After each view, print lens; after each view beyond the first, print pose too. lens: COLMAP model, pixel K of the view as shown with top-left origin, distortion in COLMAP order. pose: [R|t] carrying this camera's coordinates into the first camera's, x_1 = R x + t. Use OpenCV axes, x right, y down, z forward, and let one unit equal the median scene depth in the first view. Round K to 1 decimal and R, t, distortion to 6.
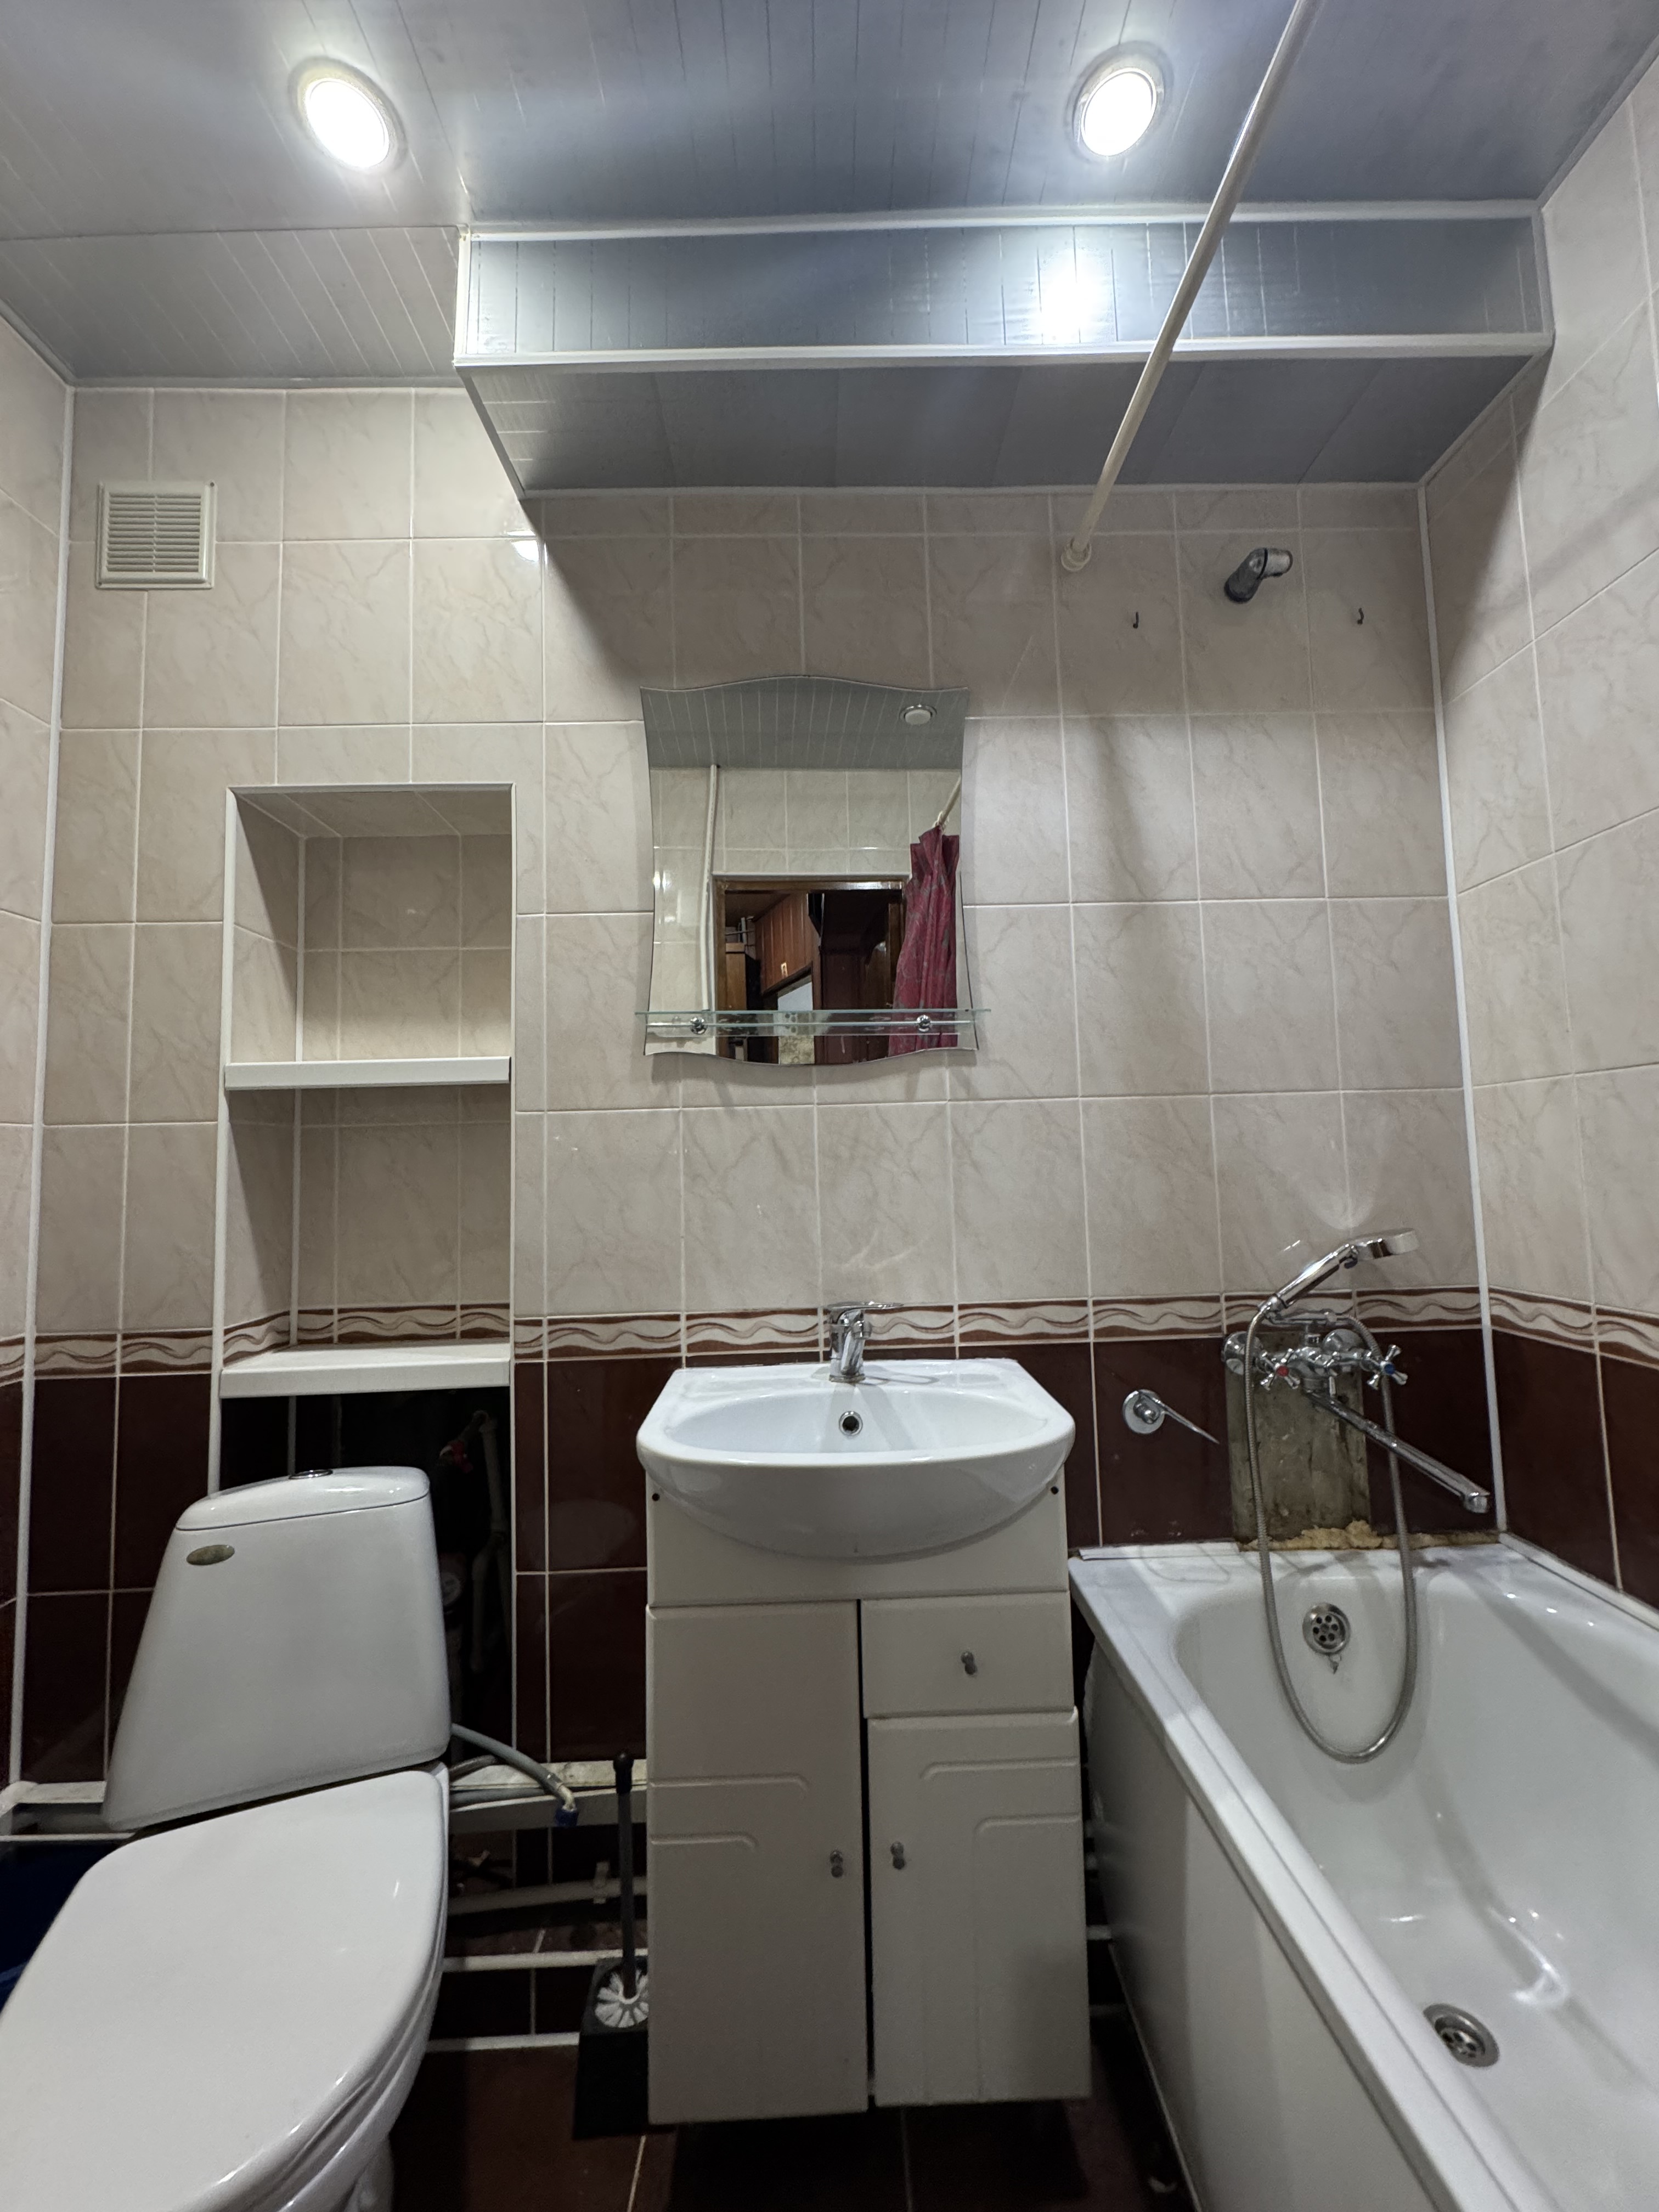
lens RADIAL K [[875.6, 0, 827.5], [0, 875.6, 1104.1], [0, 0, 1]] dist [-0.002218, 0.000487]
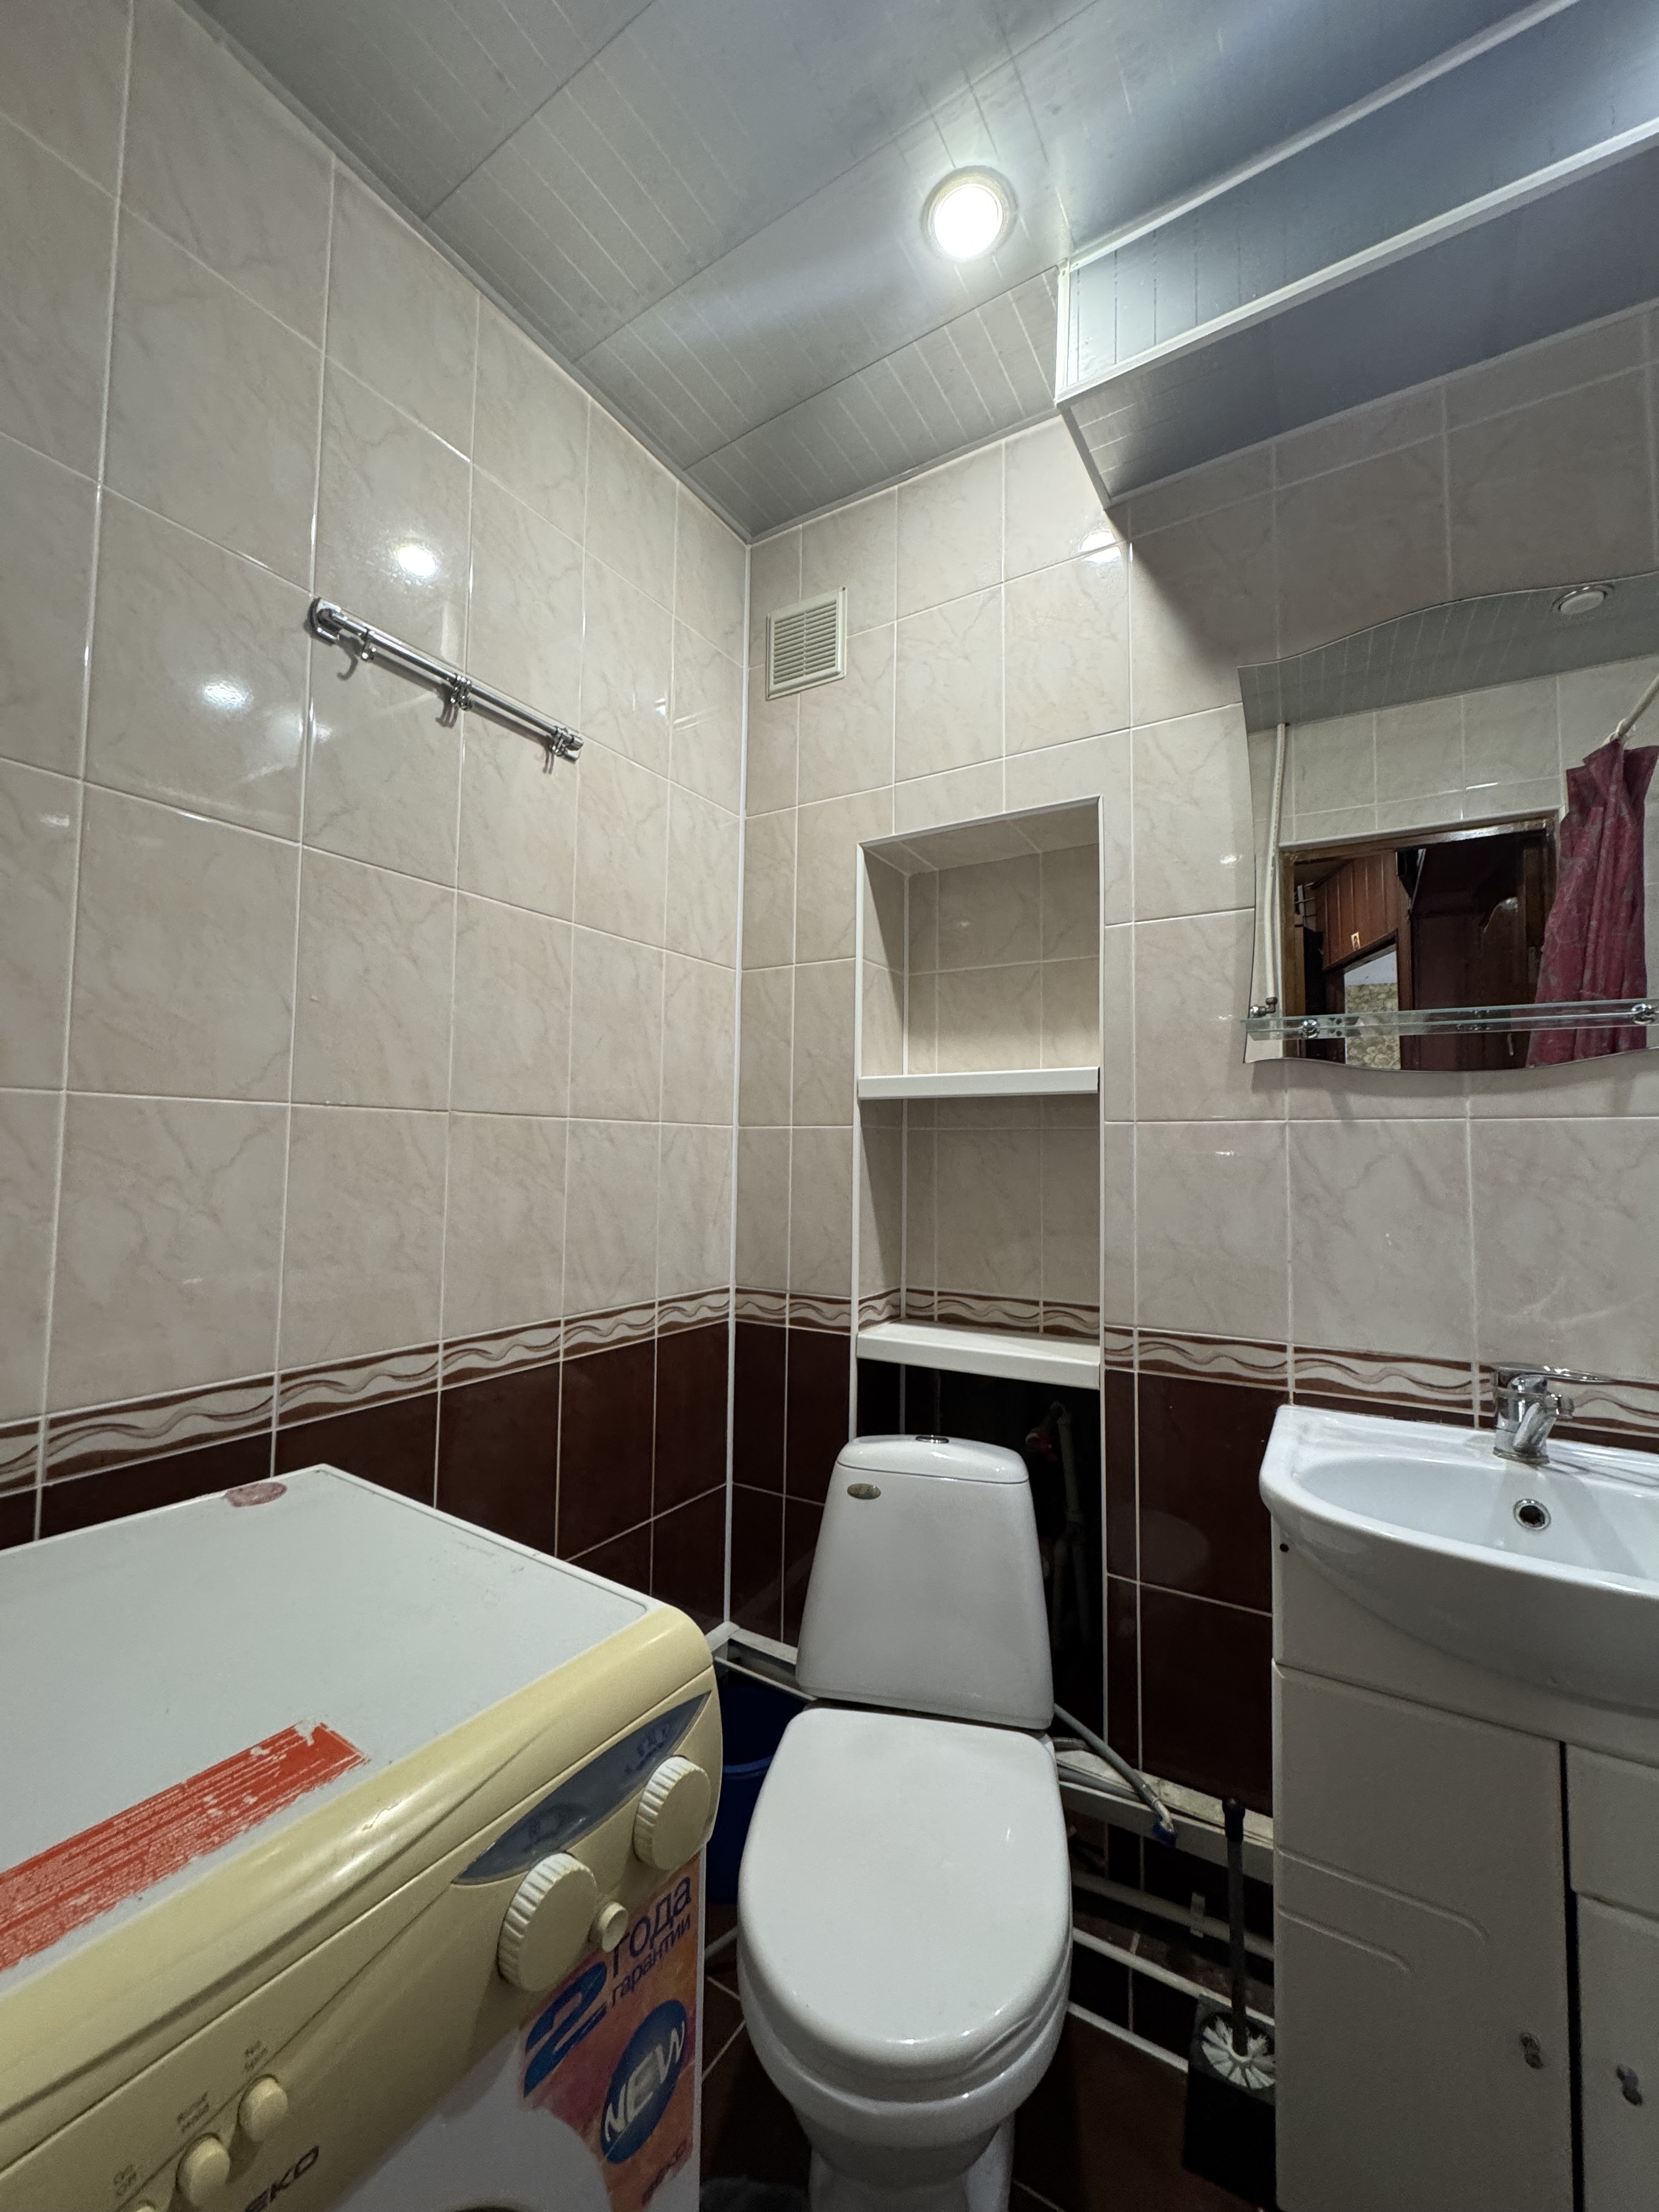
lens RADIAL K [[875.6, 0, 831.1], [0, 875.6, 1103.4], [0, 0, 1]] dist [-0.002218, 0.000487]
pose [[0.845467, 0.005291, -0.534001, -0.083107], [0.003836, 0.999865, 0.015980, -0.029648], [0.534014, -0.015559, 0.845333, -0.026283]]
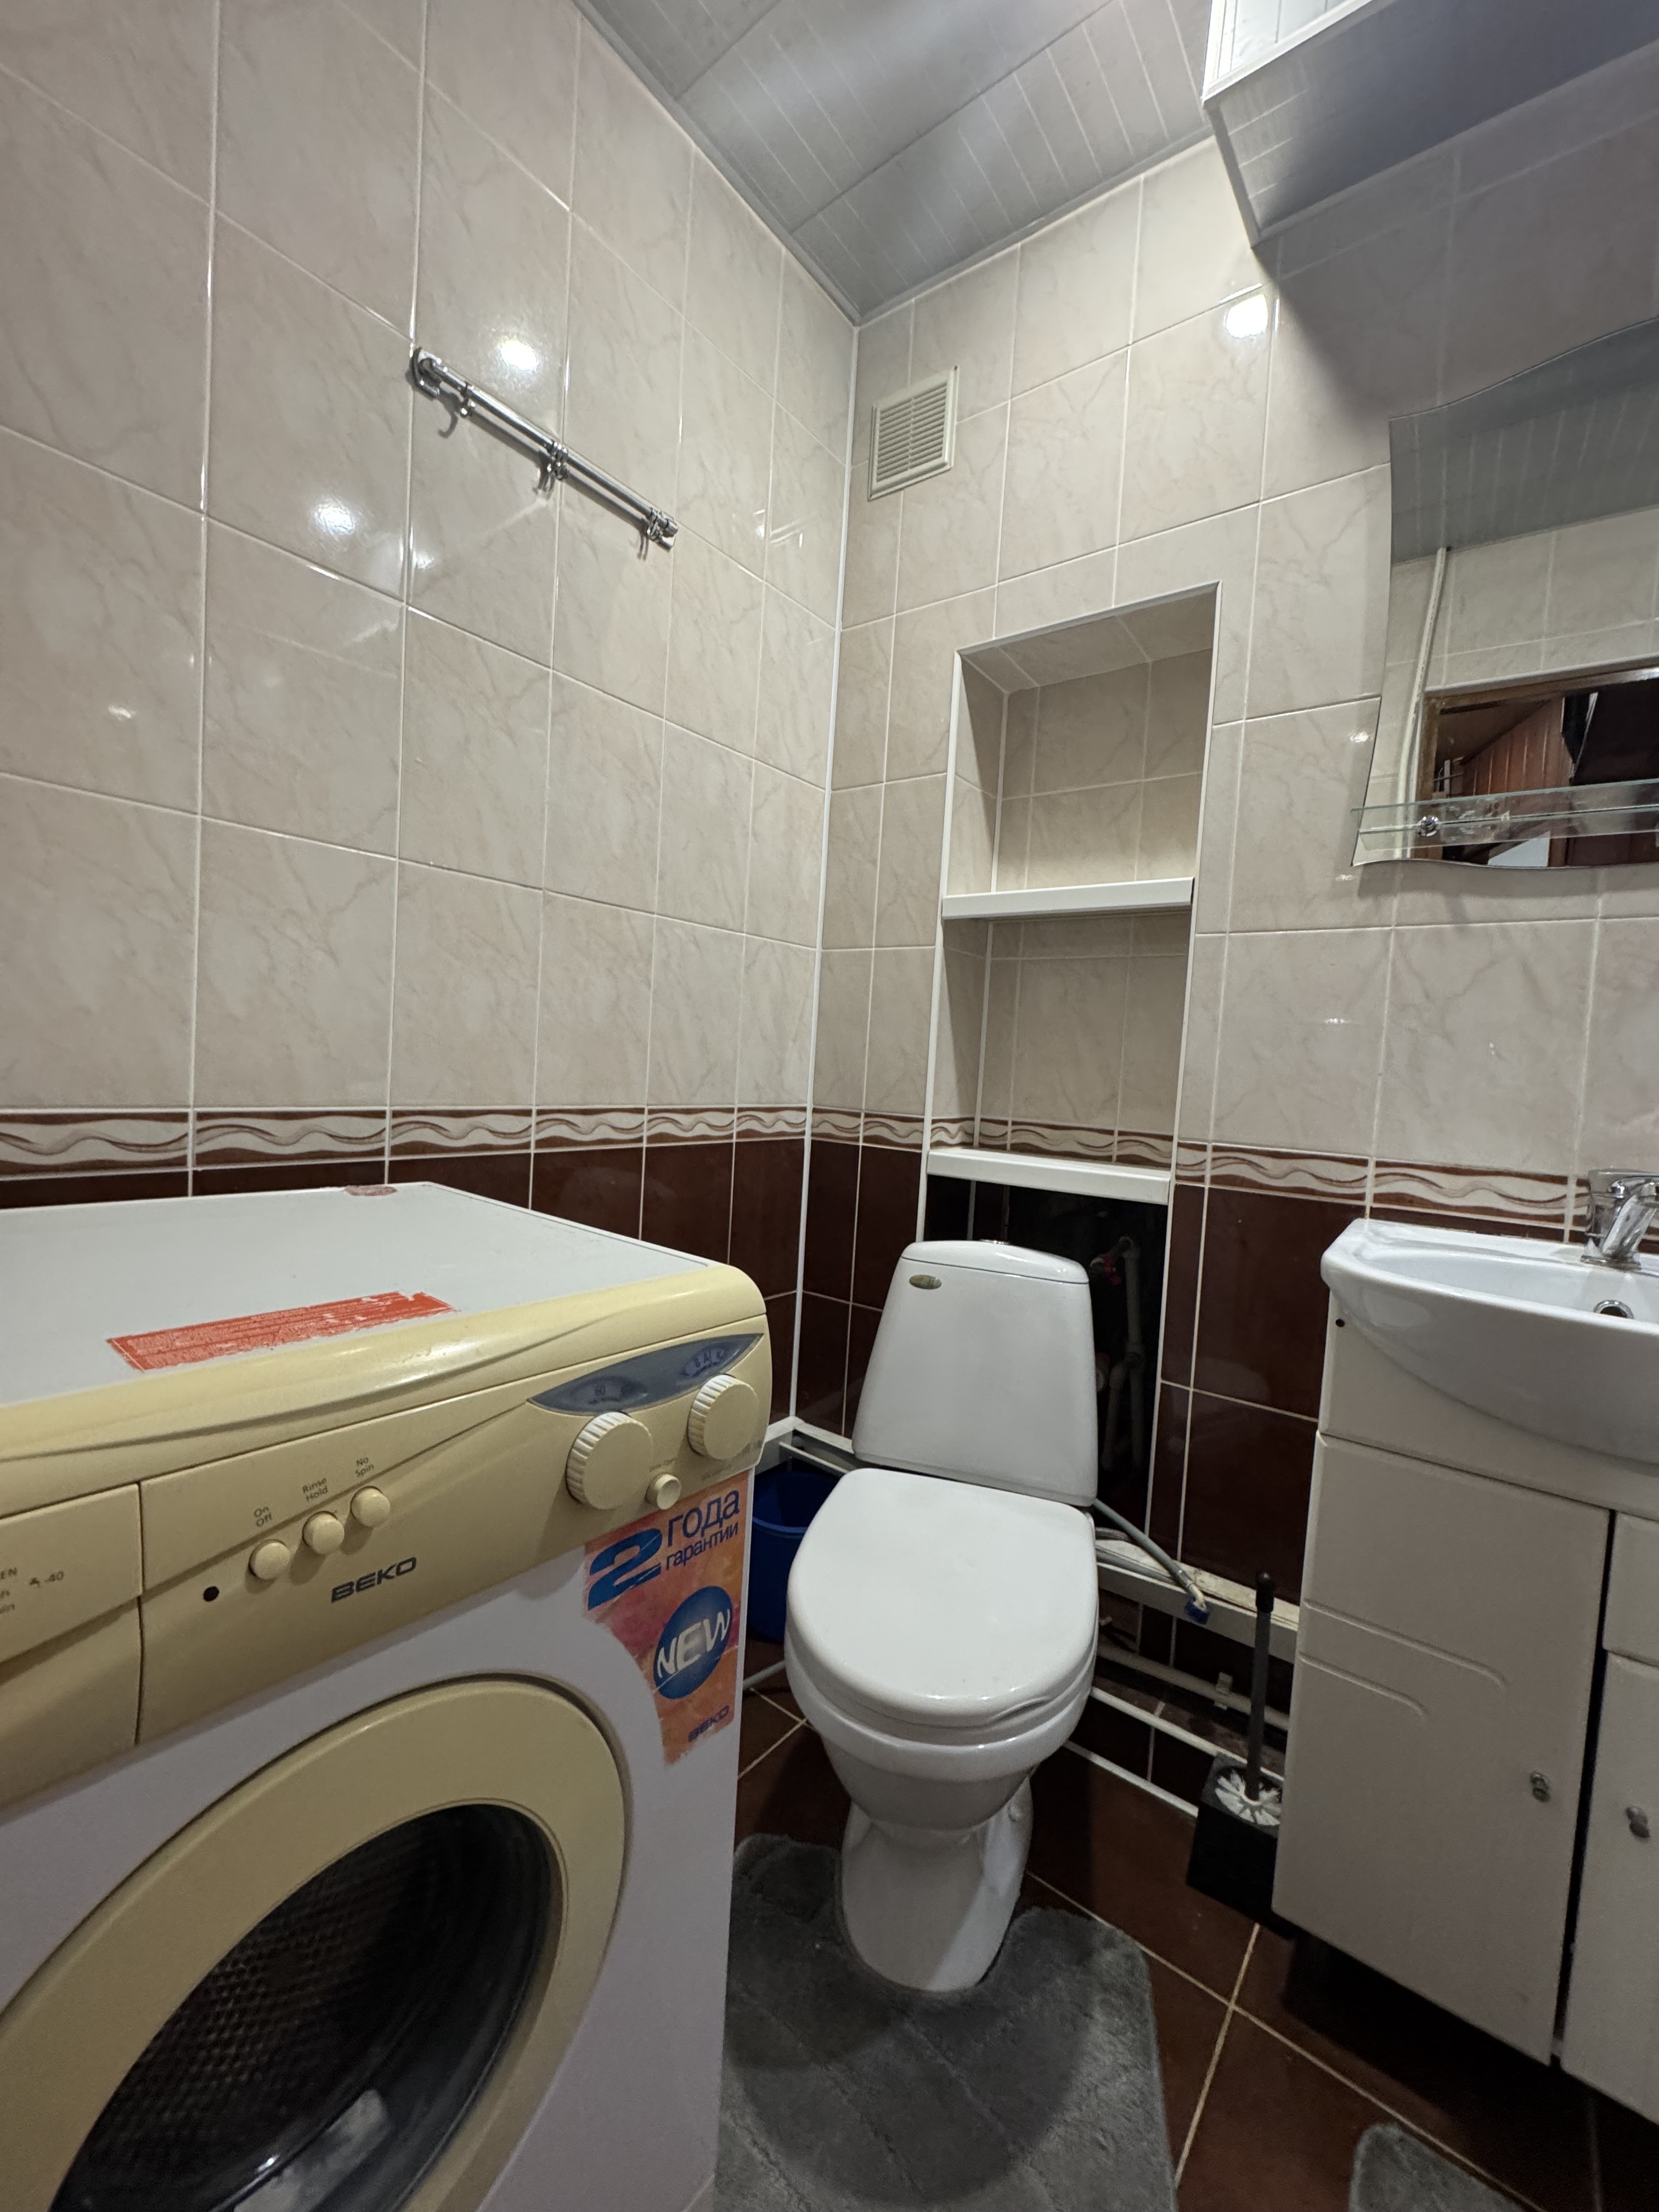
lens RADIAL K [[875.6, 0, 831.4], [0, 875.6, 1105.5], [0, 0, 1]] dist [-0.002218, 0.000487]
pose [[0.784156, 0.100439, -0.612381, -0.056280], [-0.034522, 0.992347, 0.118554, 0.097661], [0.619602, -0.071824, 0.781623, -0.033567]]
